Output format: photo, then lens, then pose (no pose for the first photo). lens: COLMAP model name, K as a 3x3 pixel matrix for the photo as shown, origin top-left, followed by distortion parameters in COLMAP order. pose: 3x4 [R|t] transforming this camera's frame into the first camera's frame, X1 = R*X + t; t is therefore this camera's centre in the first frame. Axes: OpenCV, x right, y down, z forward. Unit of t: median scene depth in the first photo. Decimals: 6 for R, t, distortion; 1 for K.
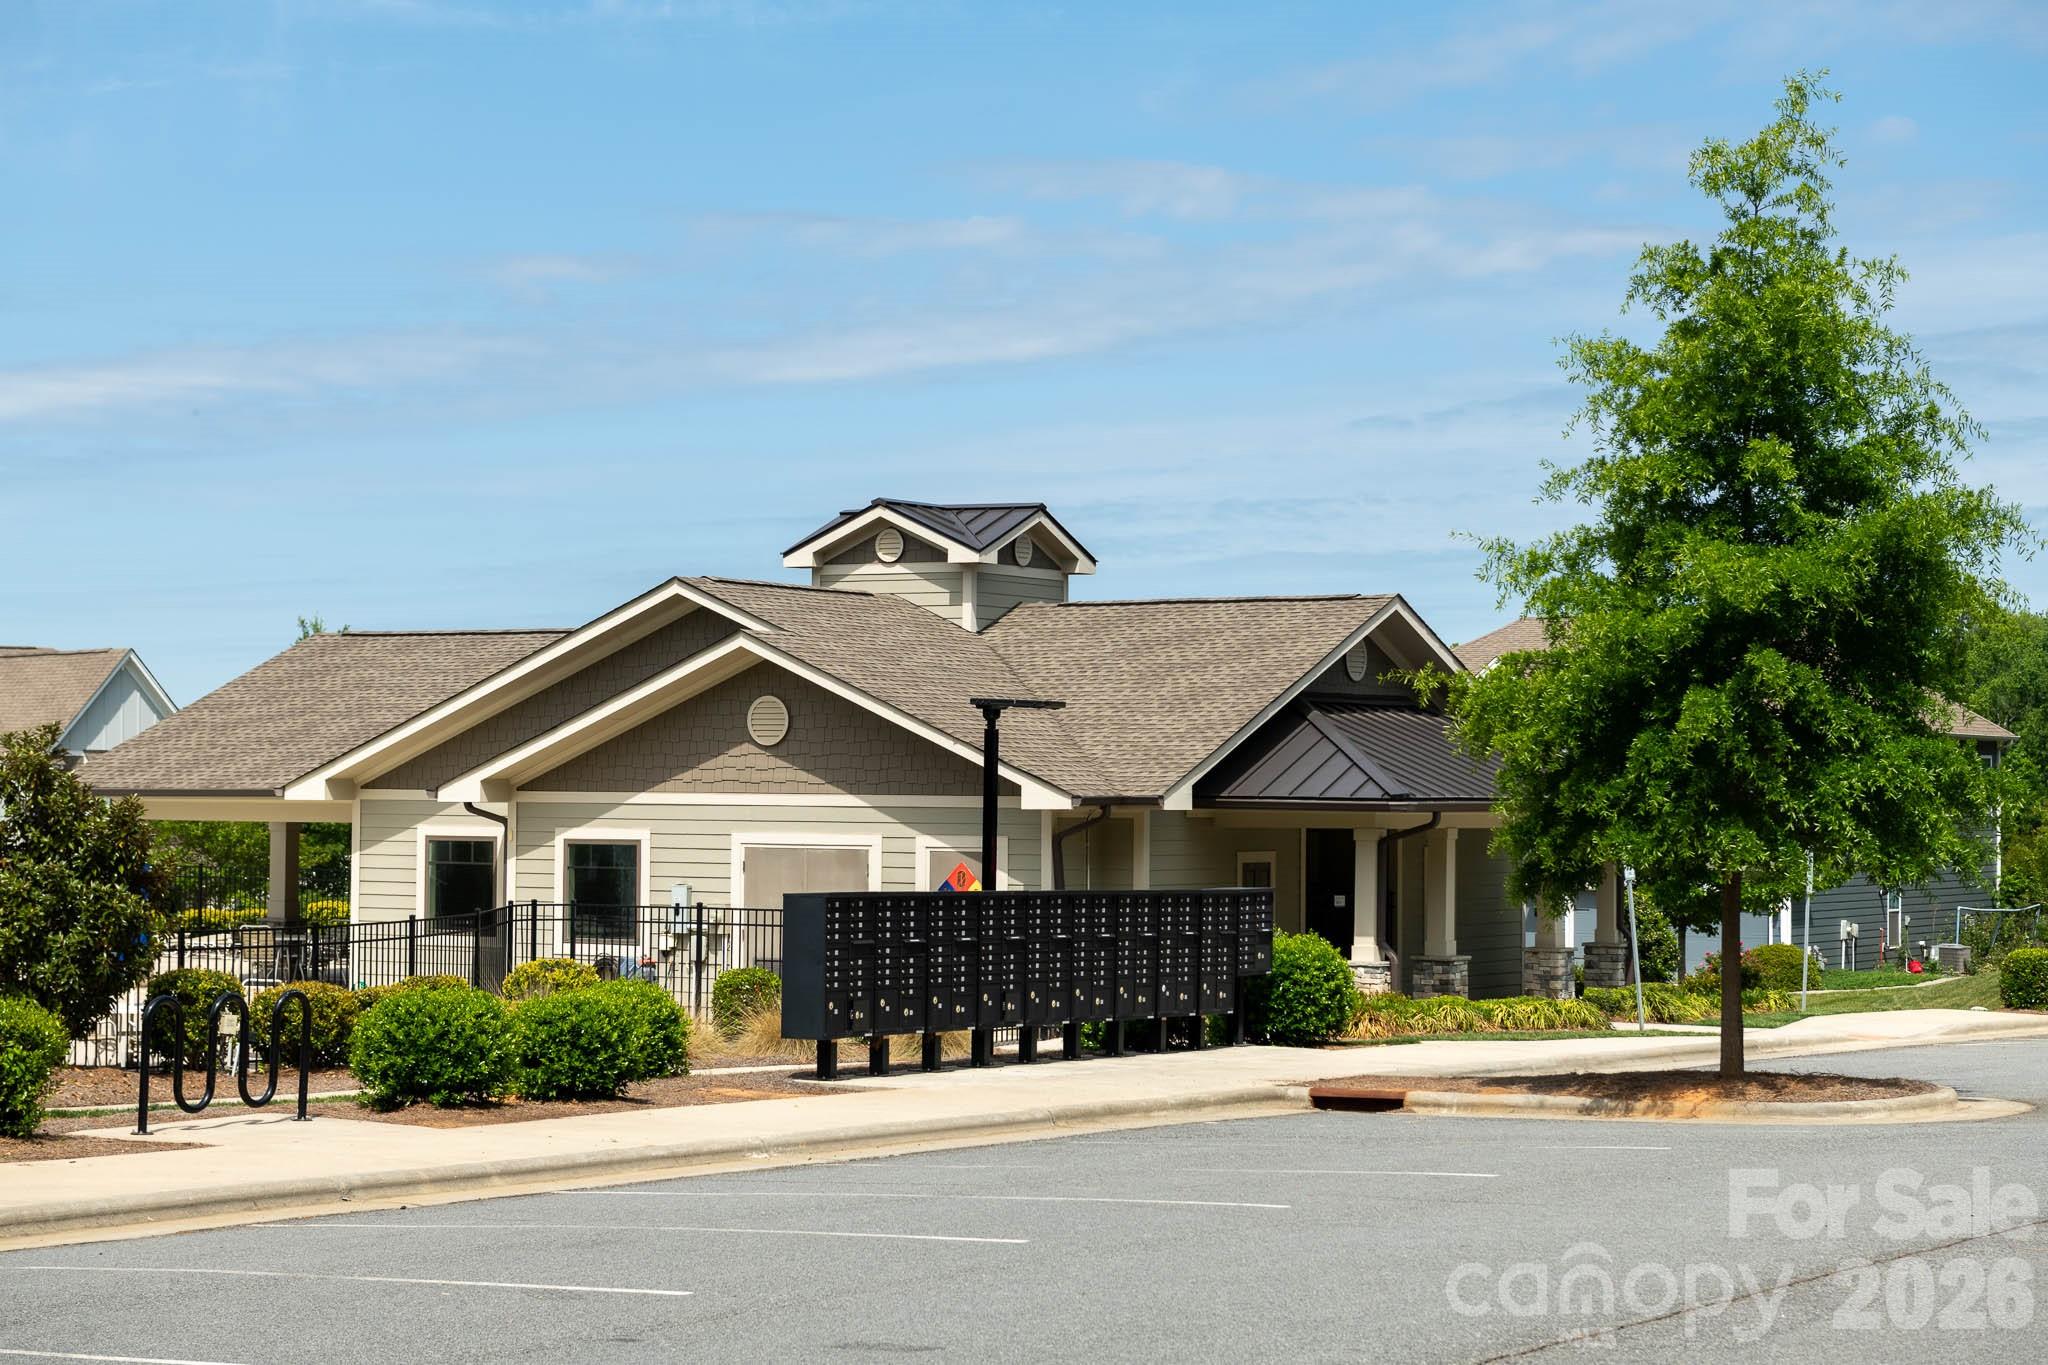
lens RADIAL K [[3945.1, 0, 964.8], [0, 3945.1, 560.8], [0, 0, 1]] dist [0.168717, -0.387699]
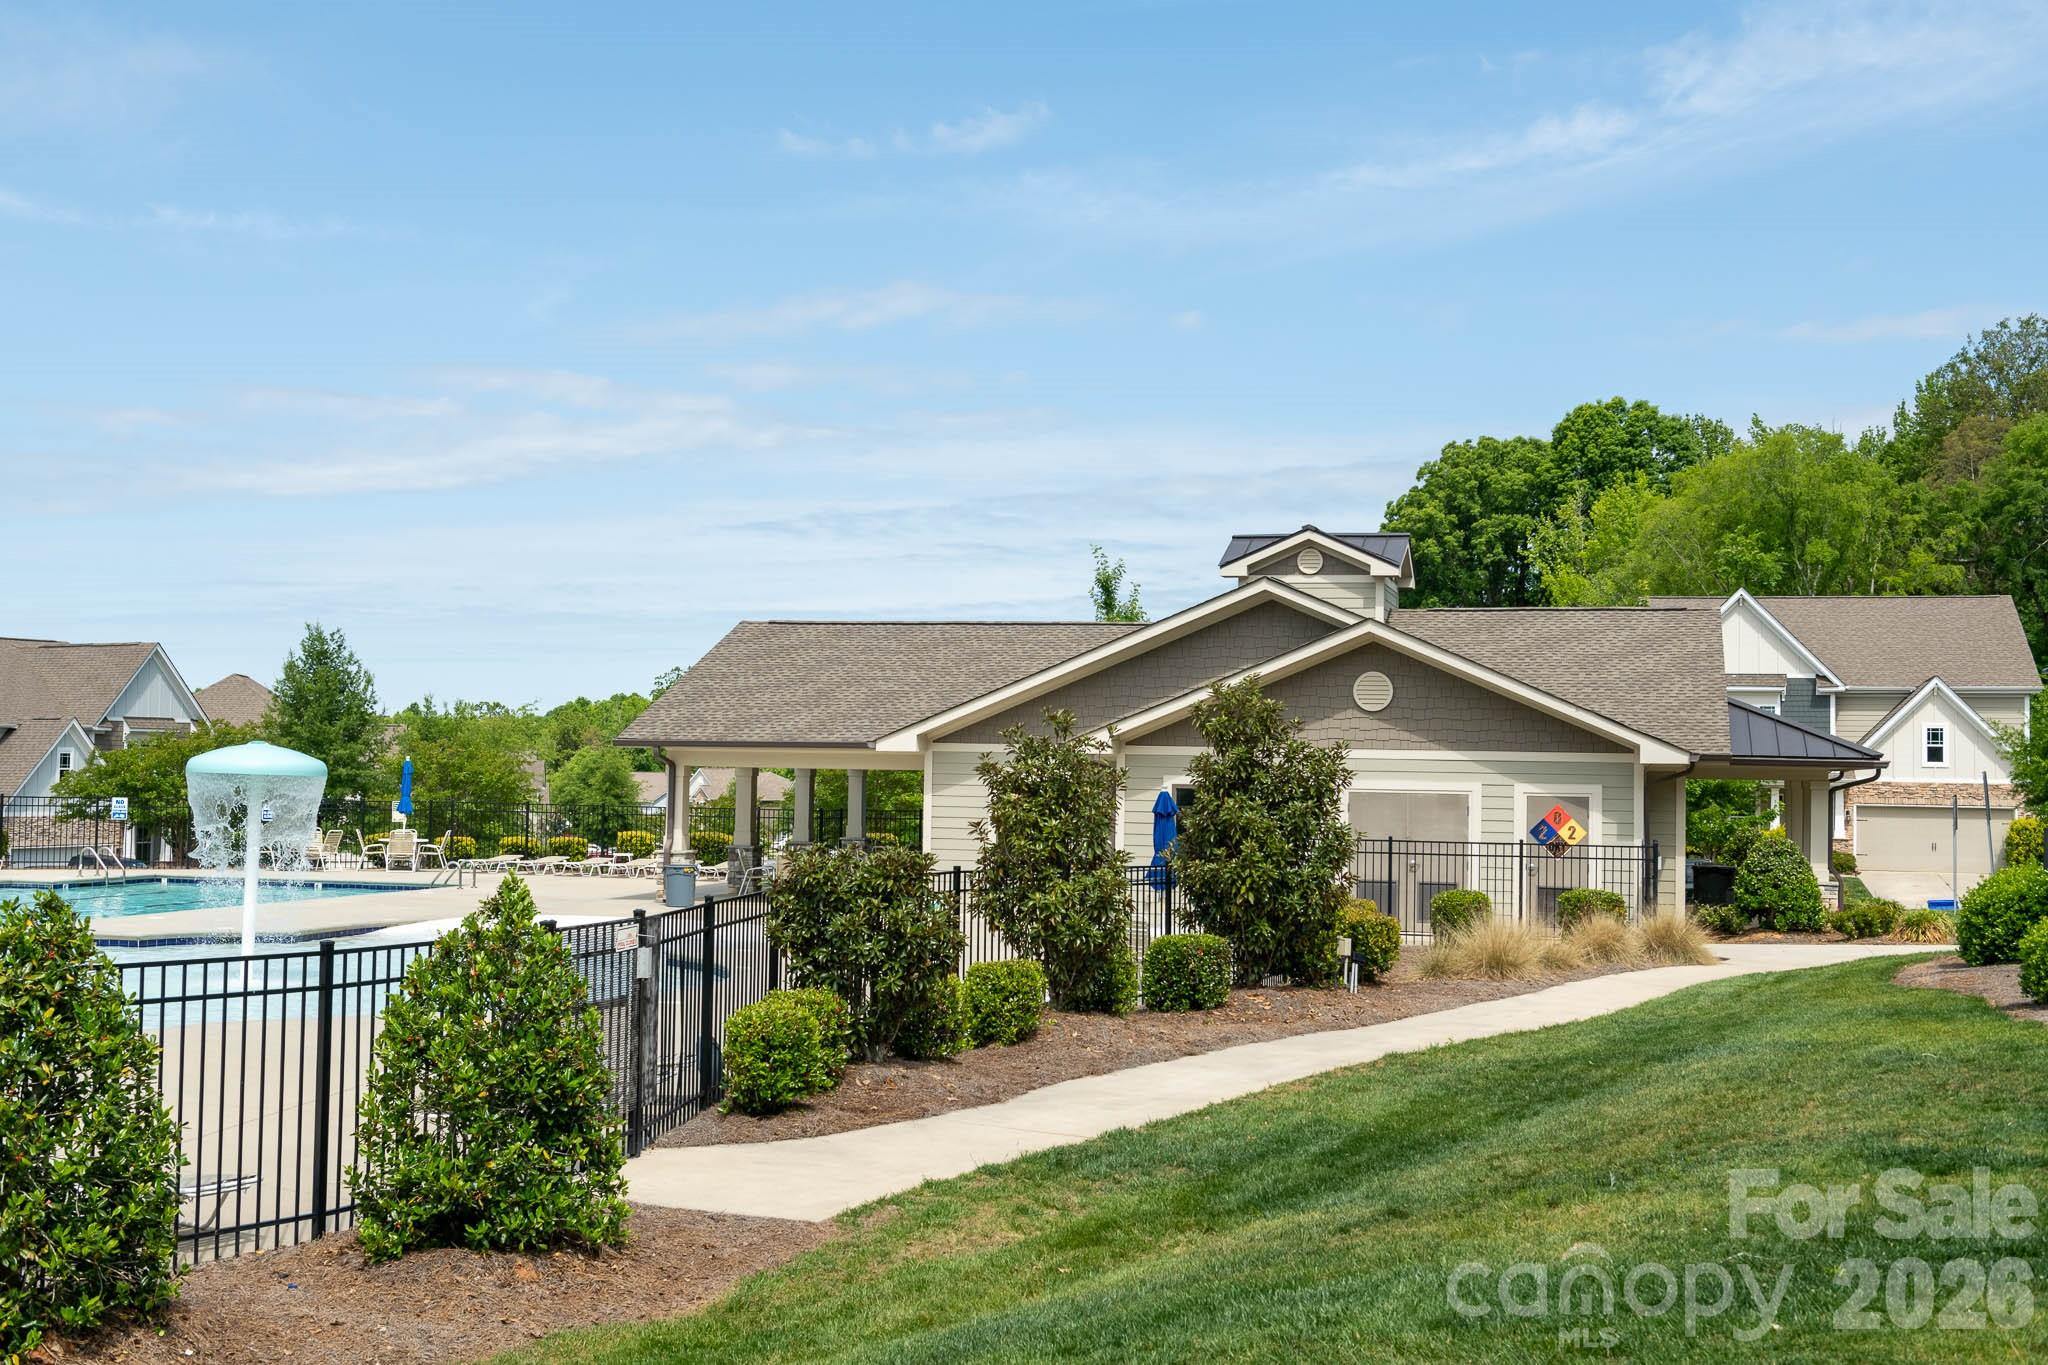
lens RADIAL K [[2280.5, 0, 1024.0], [0, 2280.5, 682.5], [0, 0, 1]] dist [0.085594, -0.039963]
pose [[0.958470, 0.016269, 0.284729, -0.330181], [-0.023691, 0.999463, 0.022642, 0.021759], [-0.284207, -0.028447, 0.958341, 0.306088]]
